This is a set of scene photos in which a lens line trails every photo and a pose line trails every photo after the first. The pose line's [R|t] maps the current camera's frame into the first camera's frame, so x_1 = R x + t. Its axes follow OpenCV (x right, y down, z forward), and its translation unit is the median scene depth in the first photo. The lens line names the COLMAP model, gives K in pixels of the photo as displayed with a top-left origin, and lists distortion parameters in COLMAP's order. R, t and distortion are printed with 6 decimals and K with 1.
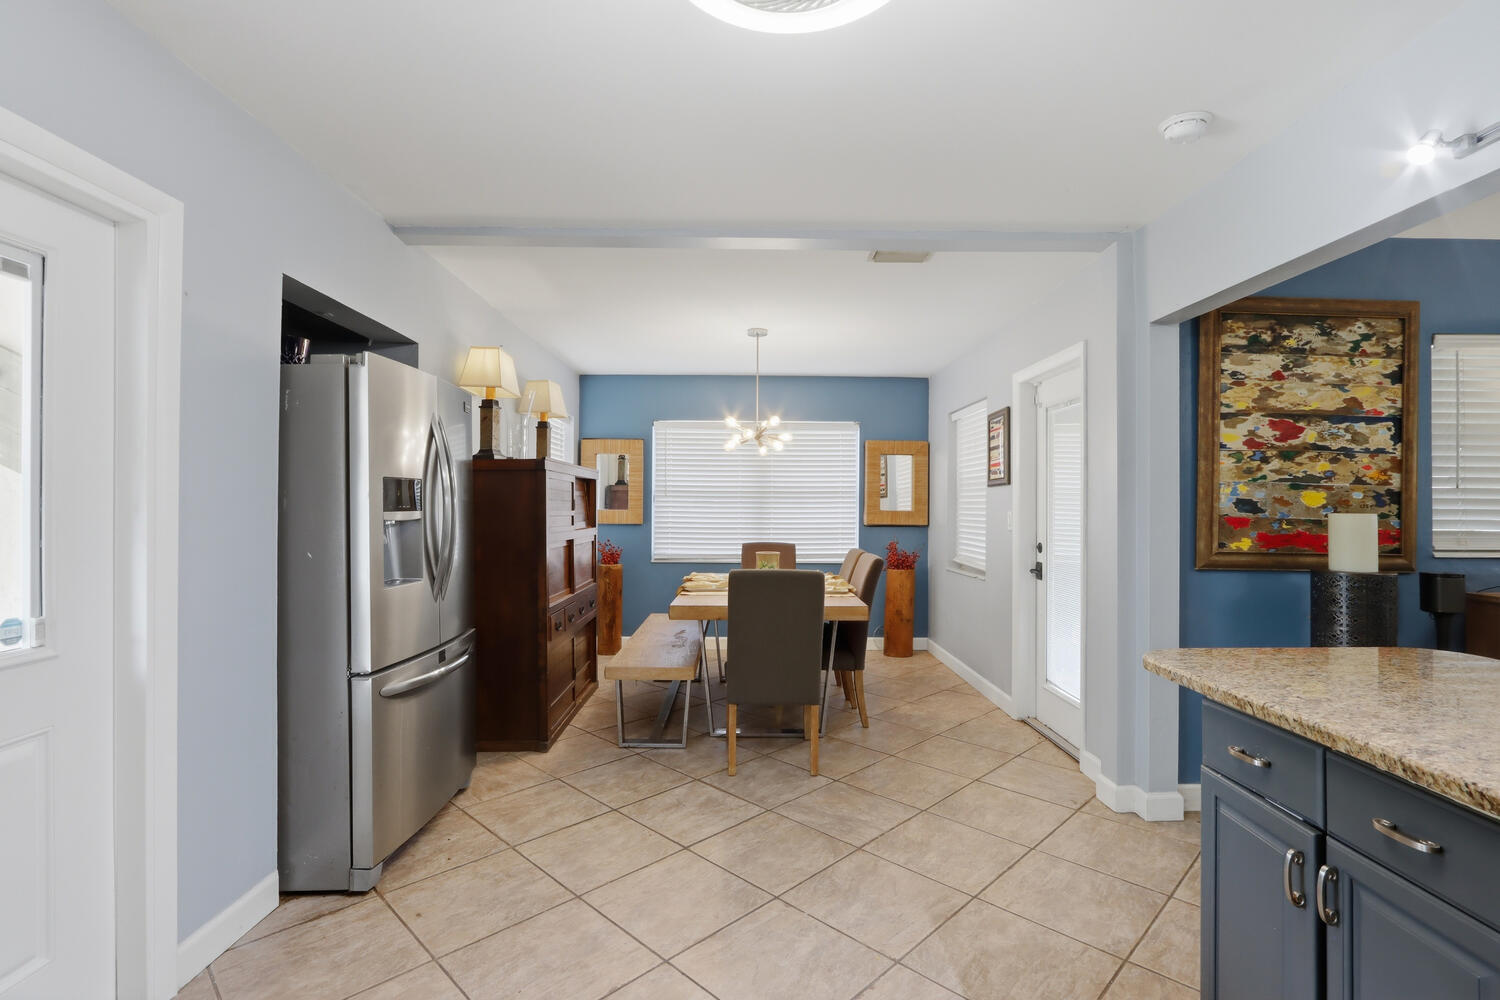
lens RADIAL K [[707.6, 0, 756.1], [0, 707.6, 496.5], [0, 0, 1]] dist [-0.018696, 0.002800]
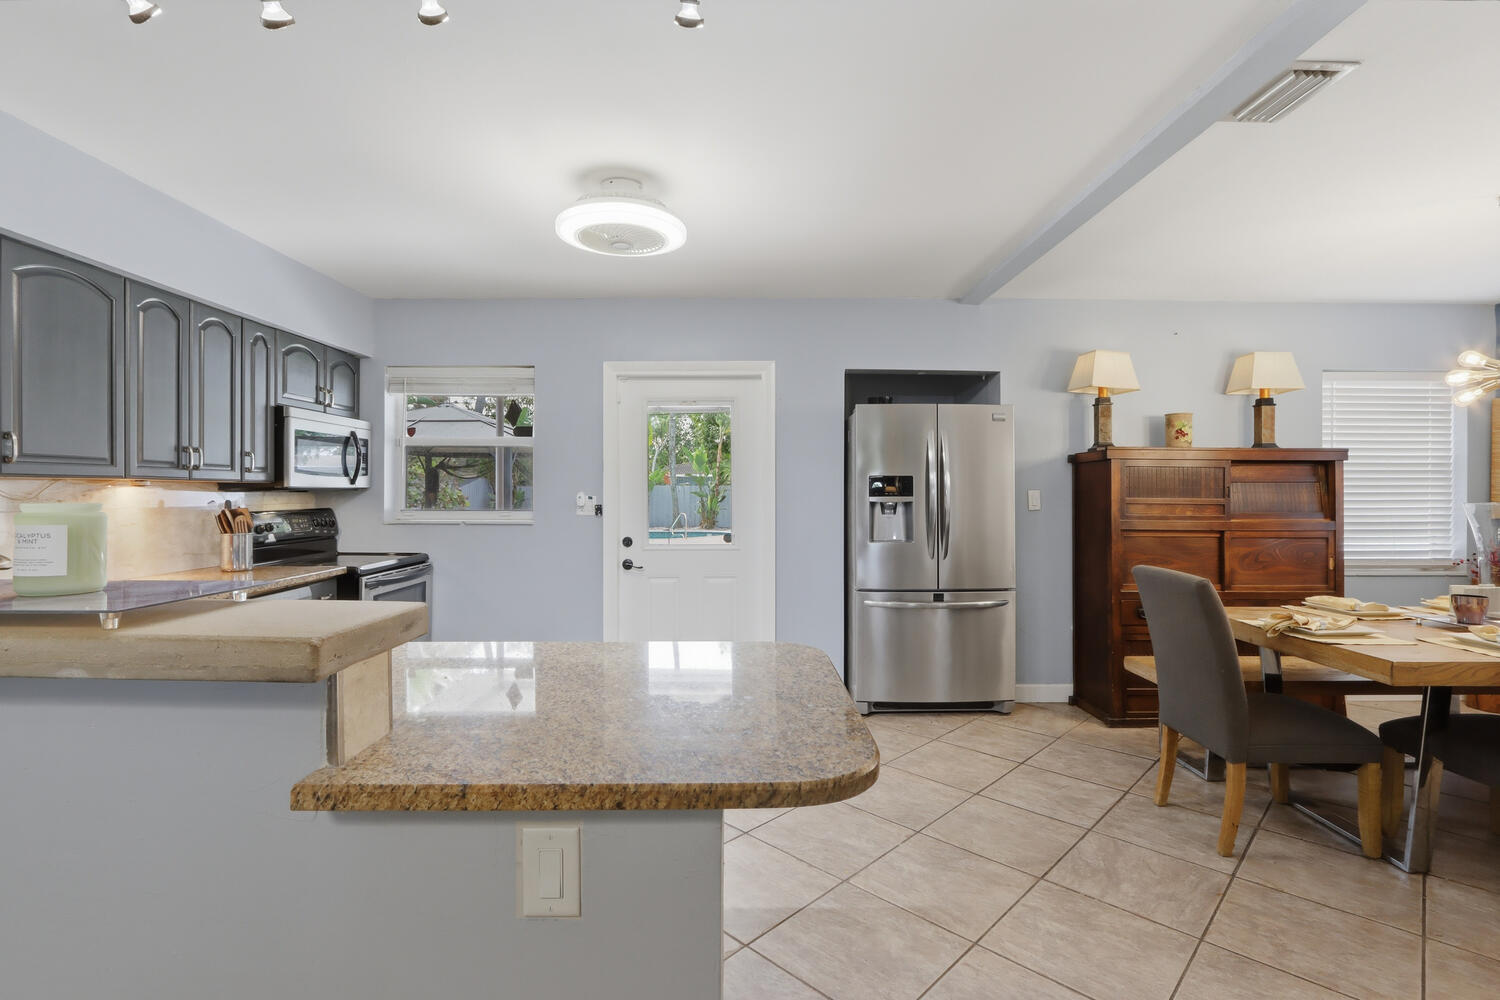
lens RADIAL K [[707.6, 0, 732.9], [0, 707.6, 494.1], [0, 0, 1]] dist [-0.018696, 0.002800]
pose [[-0.030124, -0.000283, -0.999546, 0.842835], [0.012720, 0.999919, -0.000667, 0.008892], [0.999465, -0.012734, -0.030118, 0.521851]]
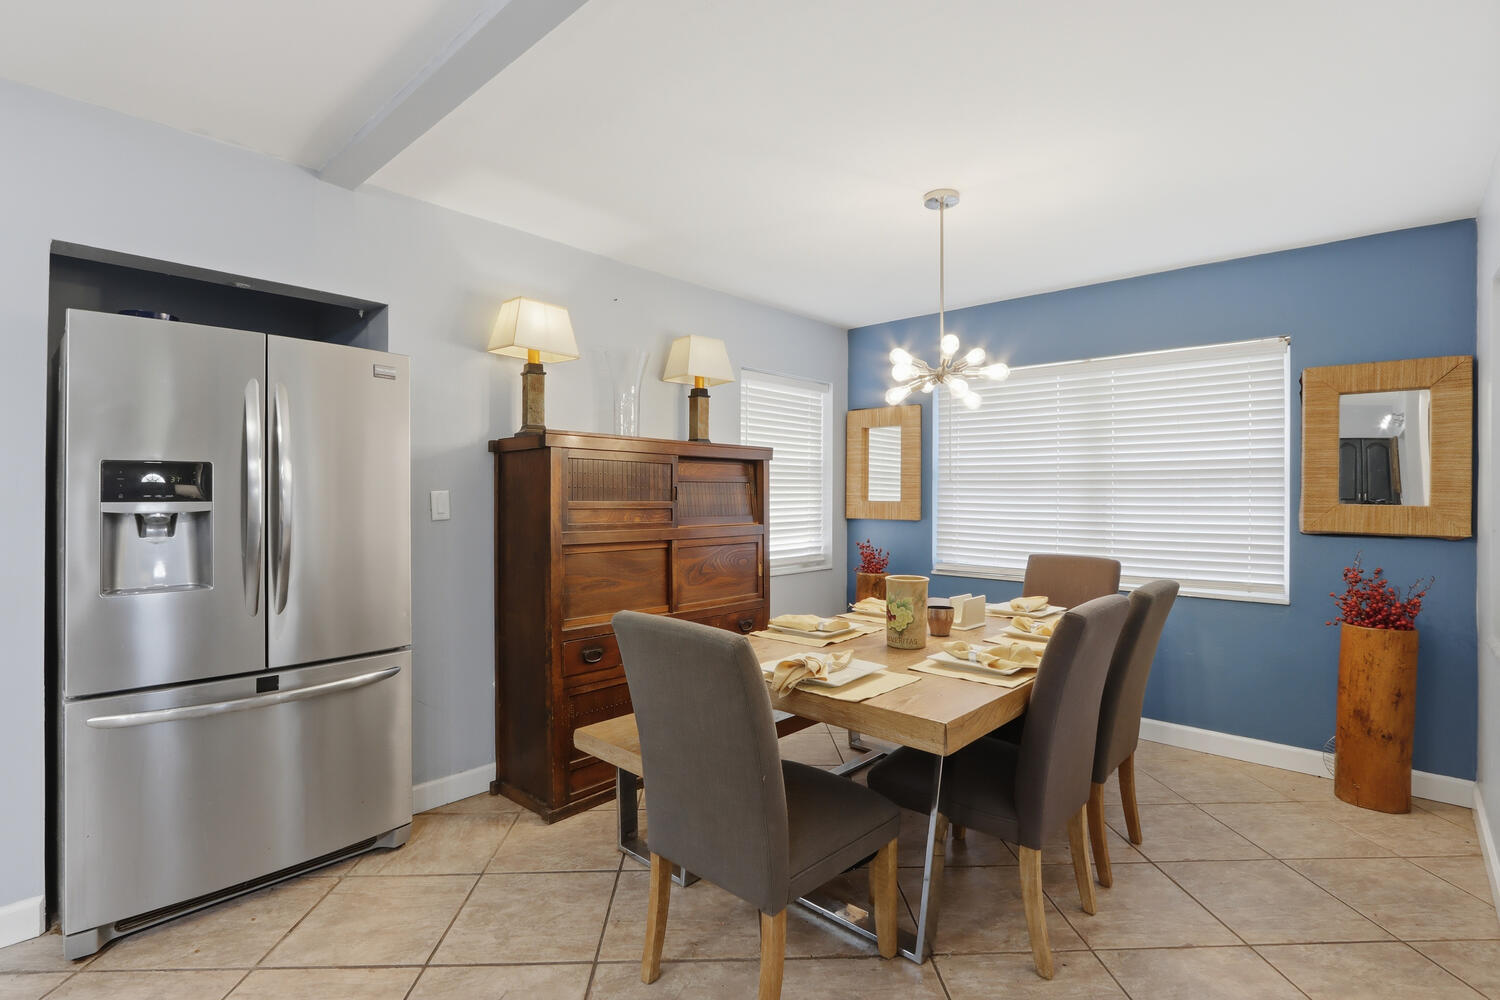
lens RADIAL K [[707.6, 0, 761.4], [0, 707.6, 489.7], [0, 0, 1]] dist [-0.018696, 0.002800]
pose [[0.728024, -0.003858, -0.685541, 0.418696], [0.008669, 0.999956, 0.003579, 0.007678], [0.685497, -0.008548, 0.728025, 0.674022]]
